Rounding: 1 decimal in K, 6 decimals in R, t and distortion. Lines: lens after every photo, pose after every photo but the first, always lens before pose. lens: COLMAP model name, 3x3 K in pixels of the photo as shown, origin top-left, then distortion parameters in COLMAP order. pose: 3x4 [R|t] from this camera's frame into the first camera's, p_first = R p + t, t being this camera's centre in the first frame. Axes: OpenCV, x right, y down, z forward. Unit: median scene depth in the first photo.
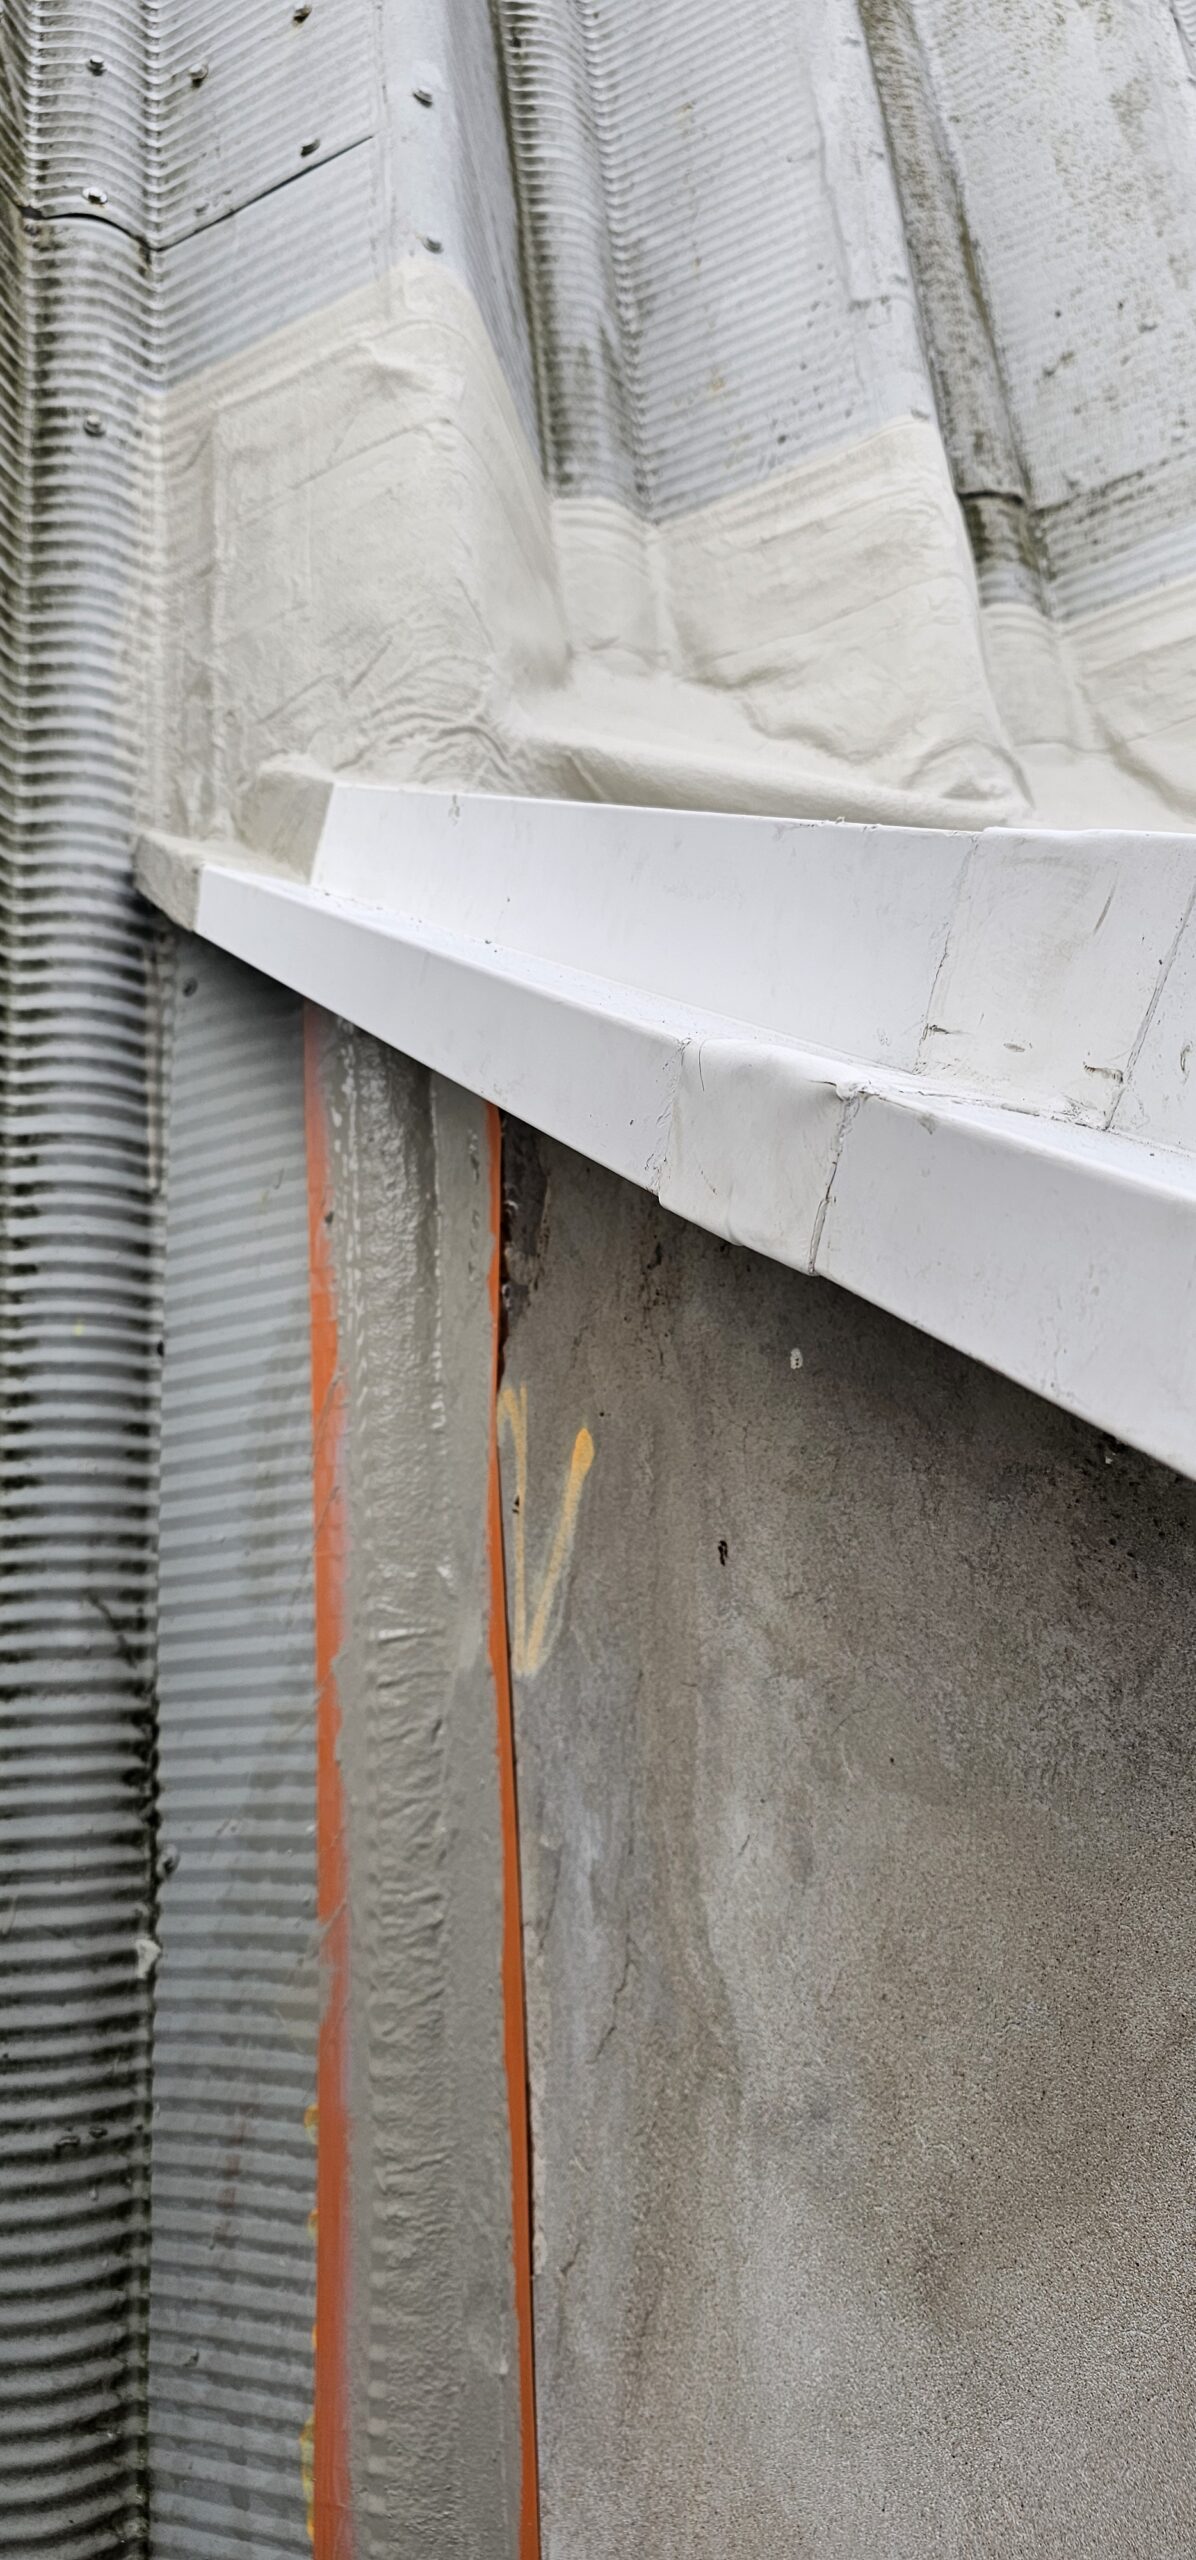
lens RADIAL K [[1689.0, 0, 606.3], [0, 1689.0, 1252.6], [0, 0, 1]] dist [0.049085, -0.035802]
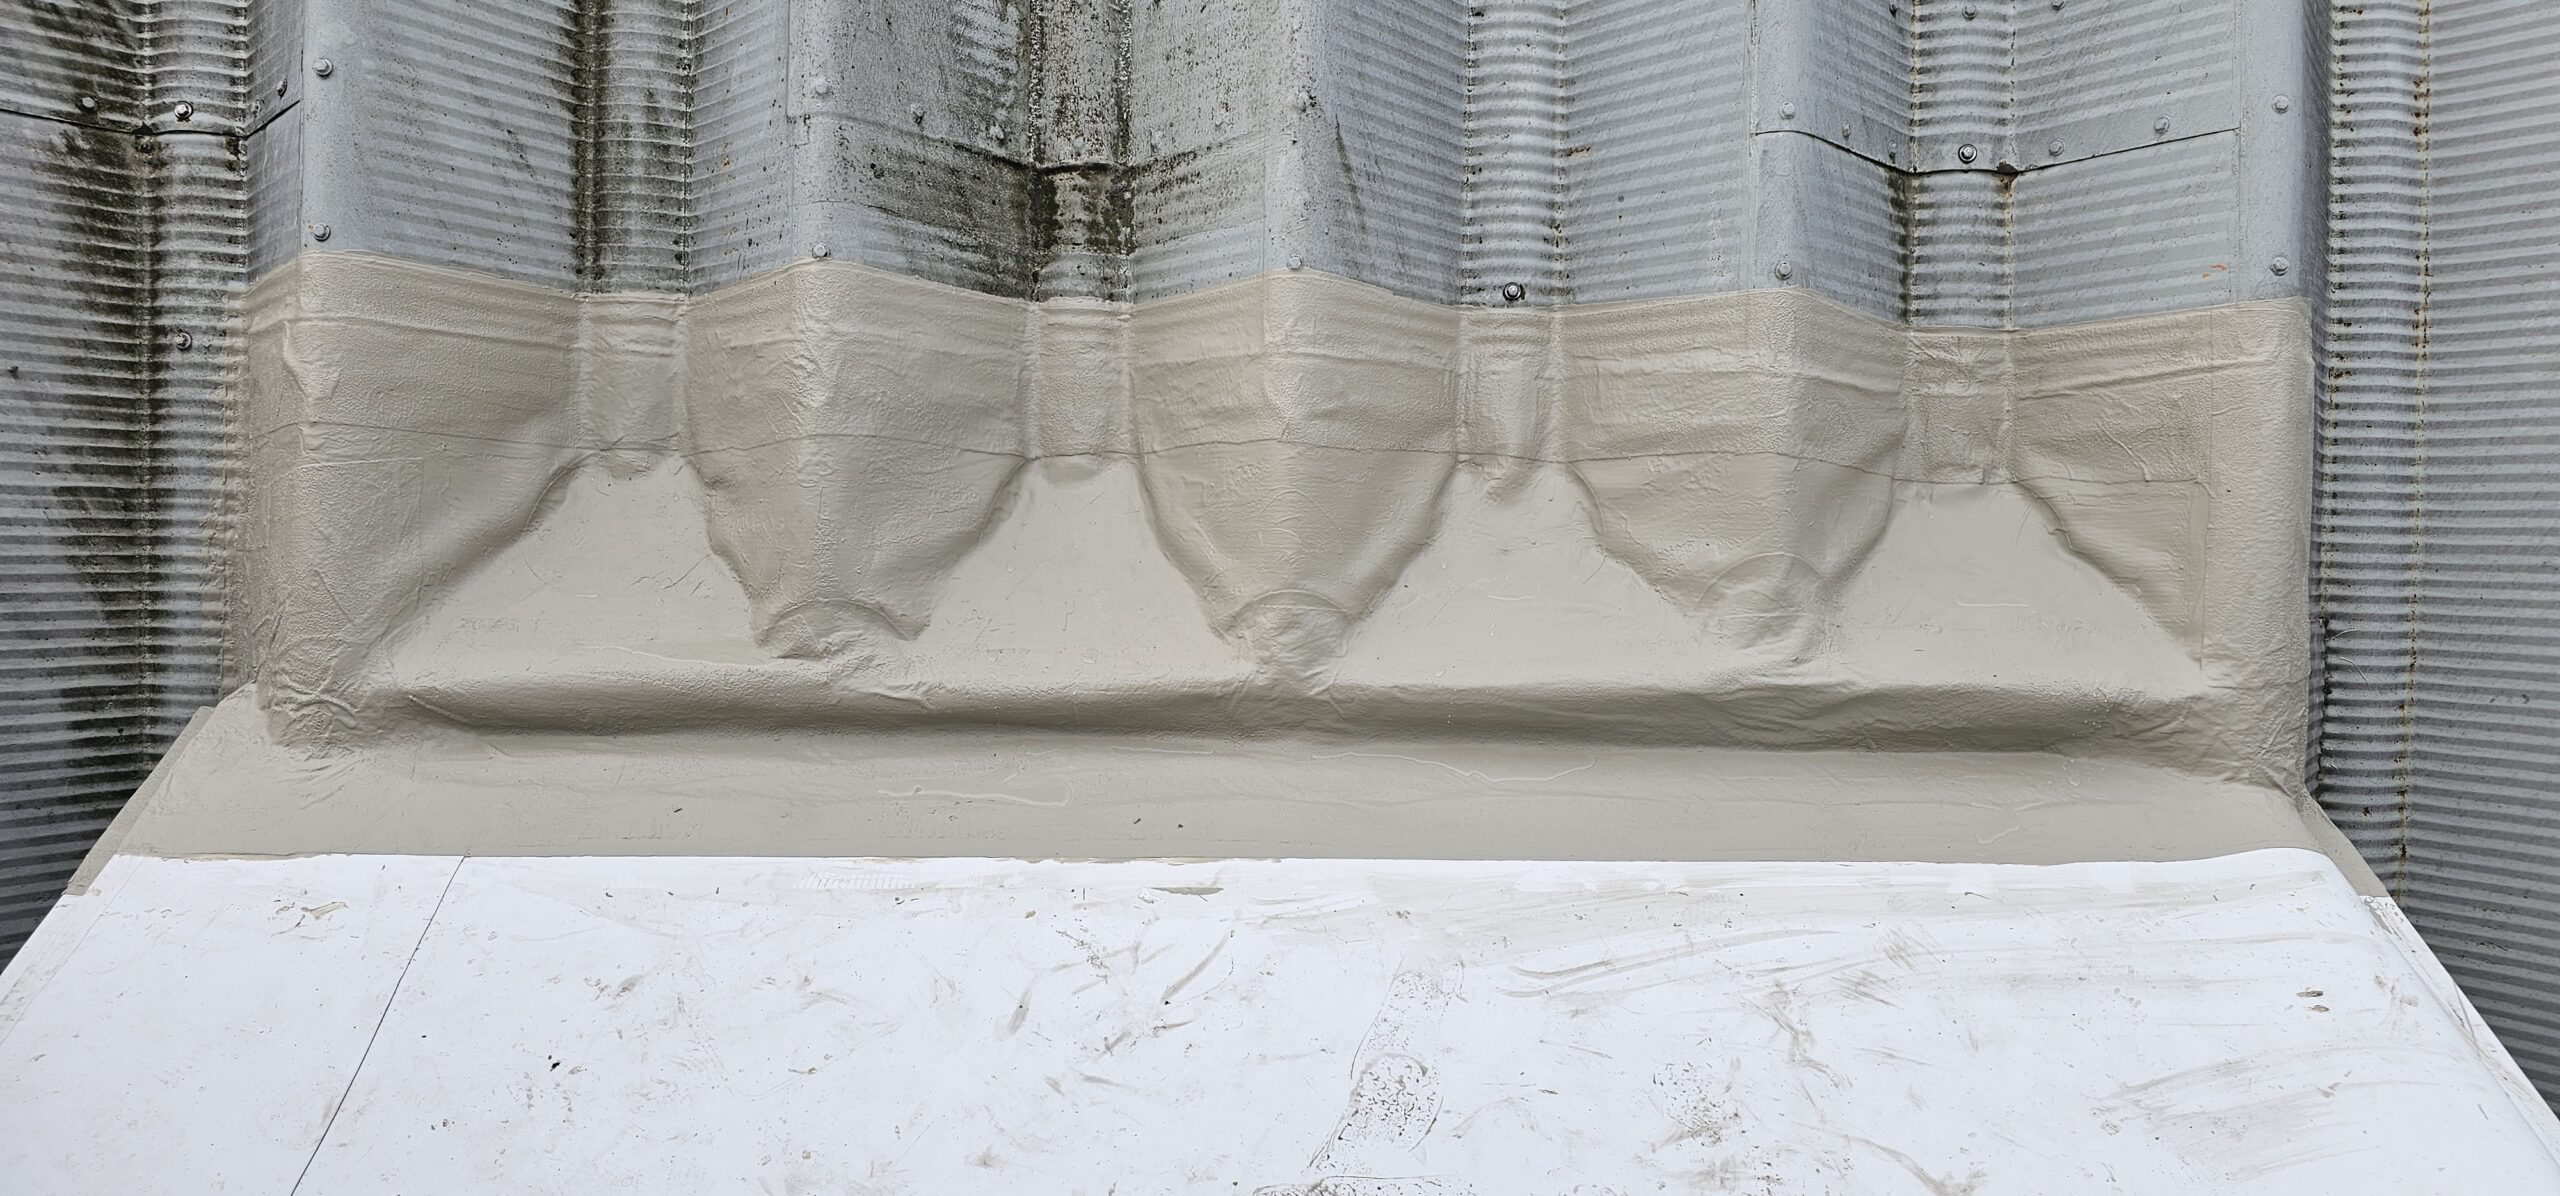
lens RADIAL K [[1689.0, 0, 1286.8], [0, 1689.0, 557.9], [0, 0, 1]] dist [0.049085, -0.035802]
pose [[0.925897, 0.096443, -0.365258, 0.926932], [0.031839, 0.943502, 0.329833, -0.696200], [0.376431, -0.317021, 0.870515, 0.117977]]
